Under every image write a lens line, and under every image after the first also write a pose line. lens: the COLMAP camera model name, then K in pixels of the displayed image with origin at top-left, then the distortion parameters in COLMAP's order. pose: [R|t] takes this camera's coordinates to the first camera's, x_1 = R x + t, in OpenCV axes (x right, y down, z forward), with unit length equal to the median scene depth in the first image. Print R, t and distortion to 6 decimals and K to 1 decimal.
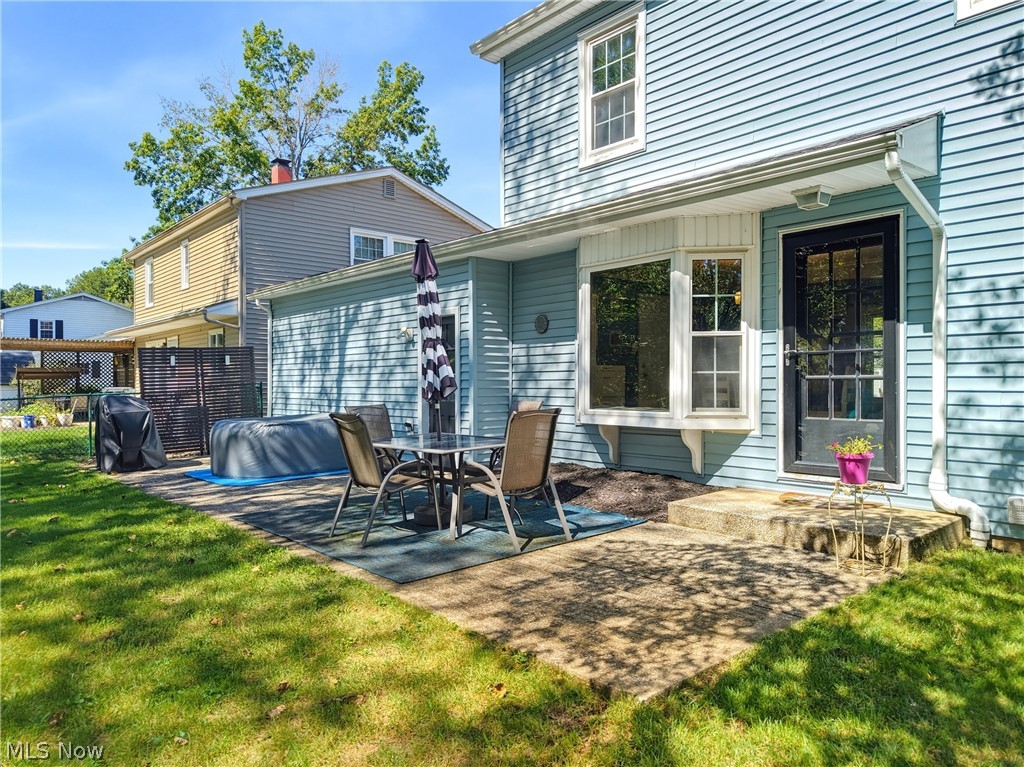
lens RADIAL K [[709.9, 0, 510.8], [0, 709.9, 389.5], [0, 0, 1]] dist [-0.006673, -0.003499]
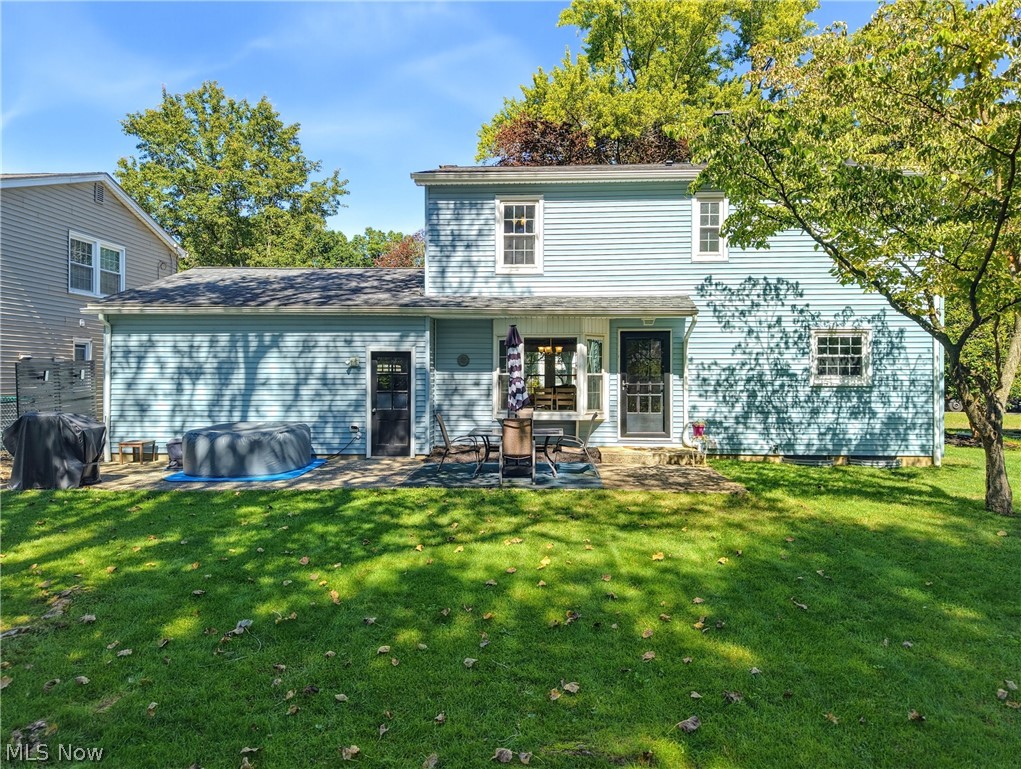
lens RADIAL K [[706.3, 0, 509.5], [0, 706.3, 379.8], [0, 0, 1]] dist [0.007117, 0.000307]
pose [[0.681062, 0.002011, 0.732223, -1.204450], [0.001606, 0.999990, -0.004240, -0.045791], [-0.732224, 0.004064, 0.681052, -0.210571]]
